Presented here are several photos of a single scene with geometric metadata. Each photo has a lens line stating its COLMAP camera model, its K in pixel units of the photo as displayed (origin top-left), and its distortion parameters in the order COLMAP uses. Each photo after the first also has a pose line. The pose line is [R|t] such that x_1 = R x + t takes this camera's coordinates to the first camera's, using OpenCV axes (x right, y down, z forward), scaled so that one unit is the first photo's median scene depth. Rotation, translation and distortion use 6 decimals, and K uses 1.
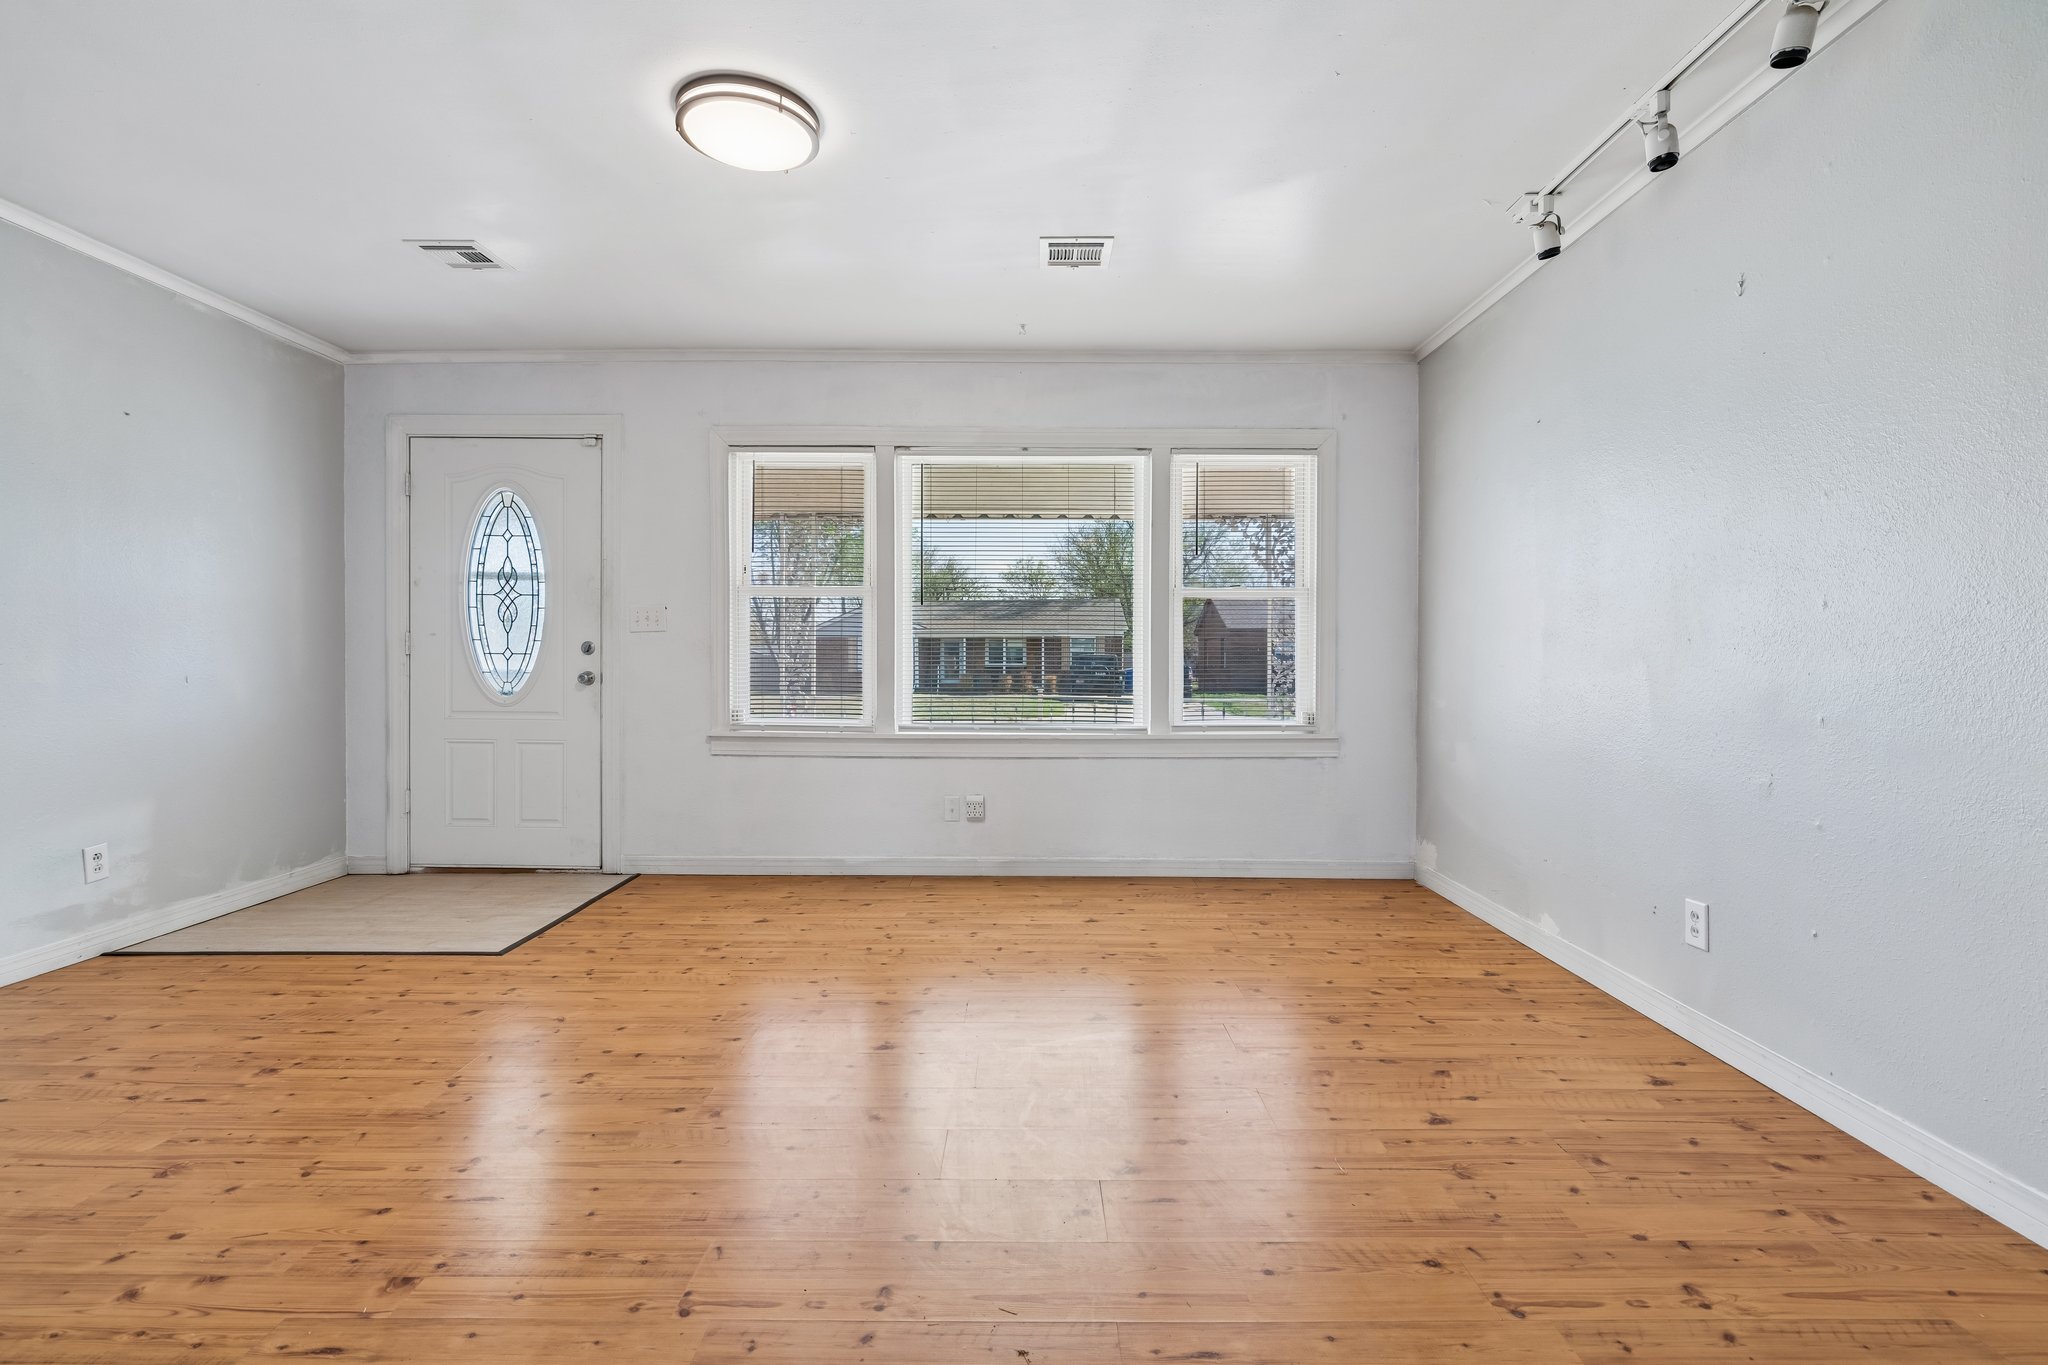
lens RADIAL K [[926.8, 0, 1031.0], [0, 926.8, 663.5], [0, 0, 1]] dist [-0.005007, 0.000987]
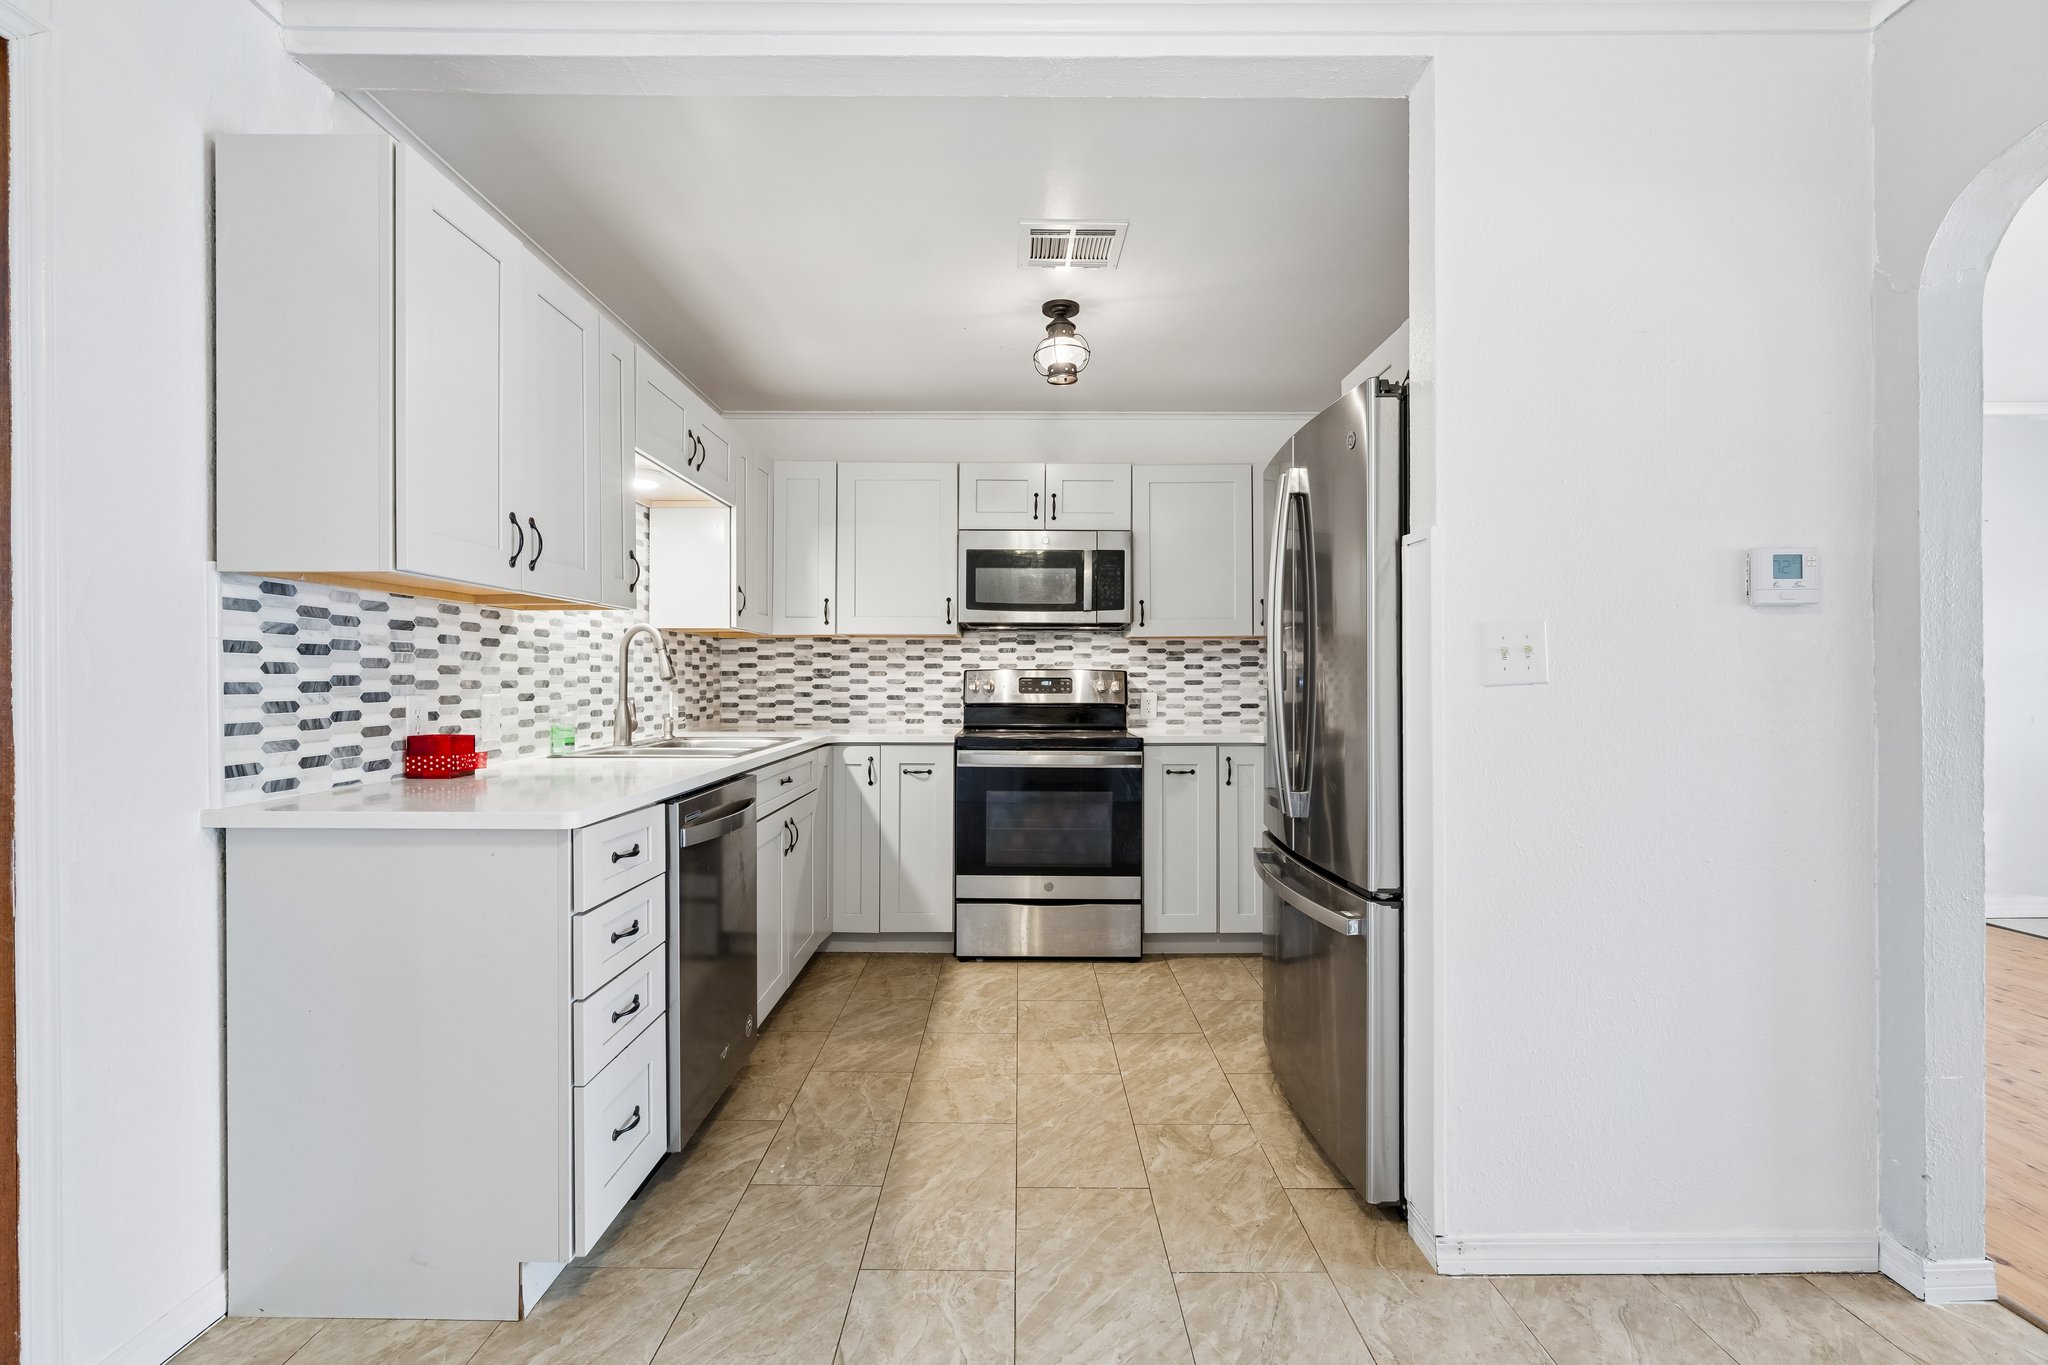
lens RADIAL K [[926.8, 0, 1029.8], [0, 926.8, 681.3], [0, 0, 1]] dist [-0.005007, 0.000987]
pose [[0.011175, 0.003999, -0.999930, 0.271378], [-0.006233, 0.999973, 0.003929, -0.025928], [0.999918, 0.006188, 0.011199, -0.318061]]
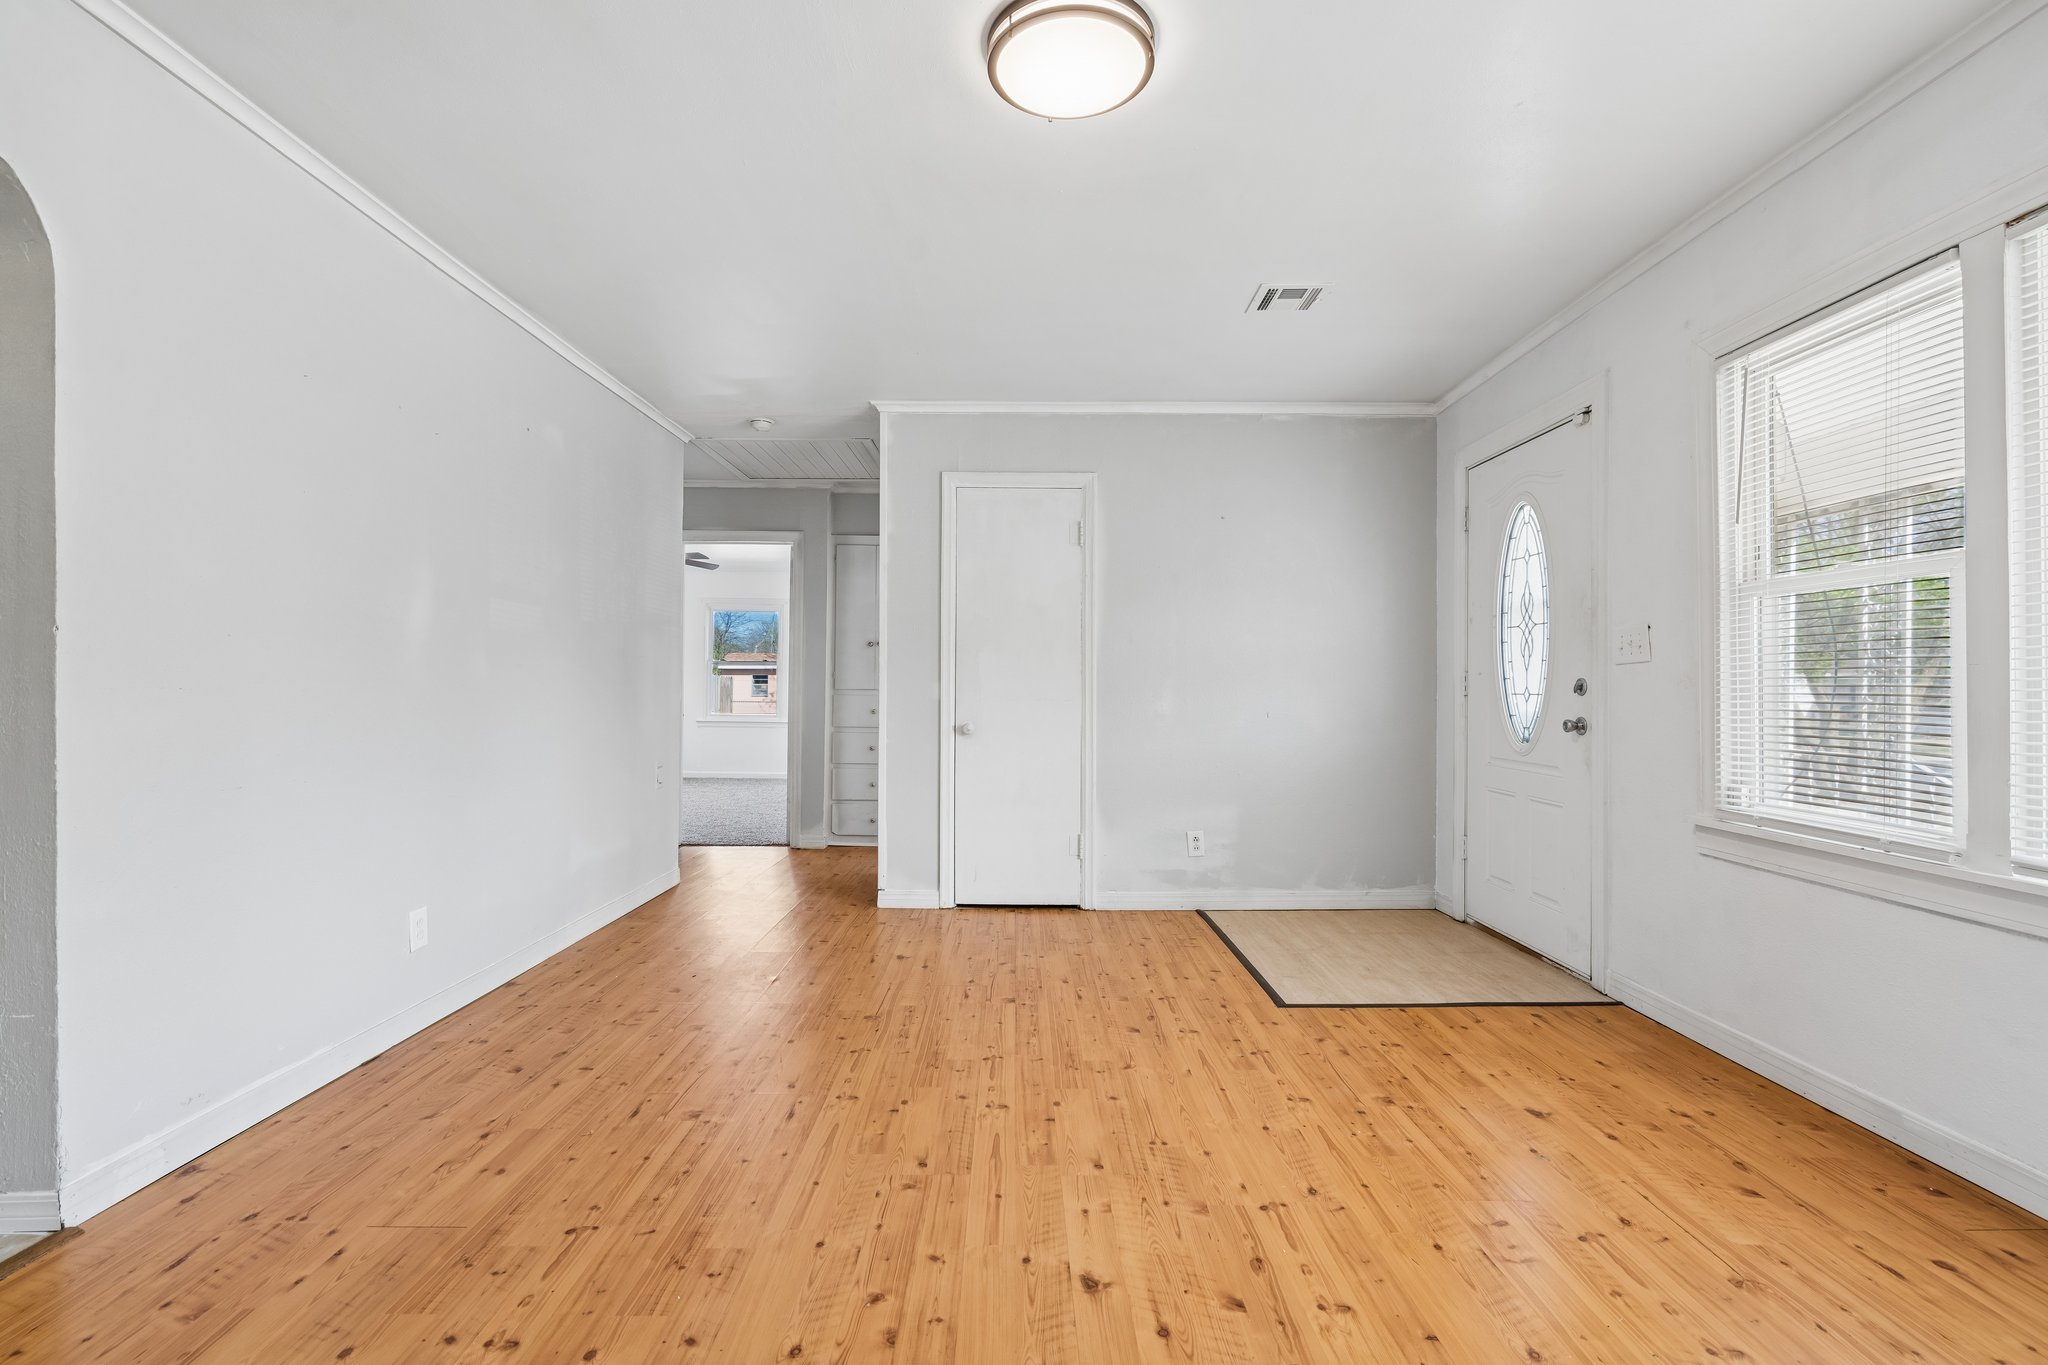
lens RADIAL K [[926.8, 0, 1016.4], [0, 926.8, 683.1], [0, 0, 1]] dist [-0.005007, 0.000987]
pose [[0.002985, -0.012004, -0.999923, 0.303518], [-0.010876, 0.999868, -0.012036, -0.005766], [0.999936, 0.010911, 0.002854, 0.554678]]
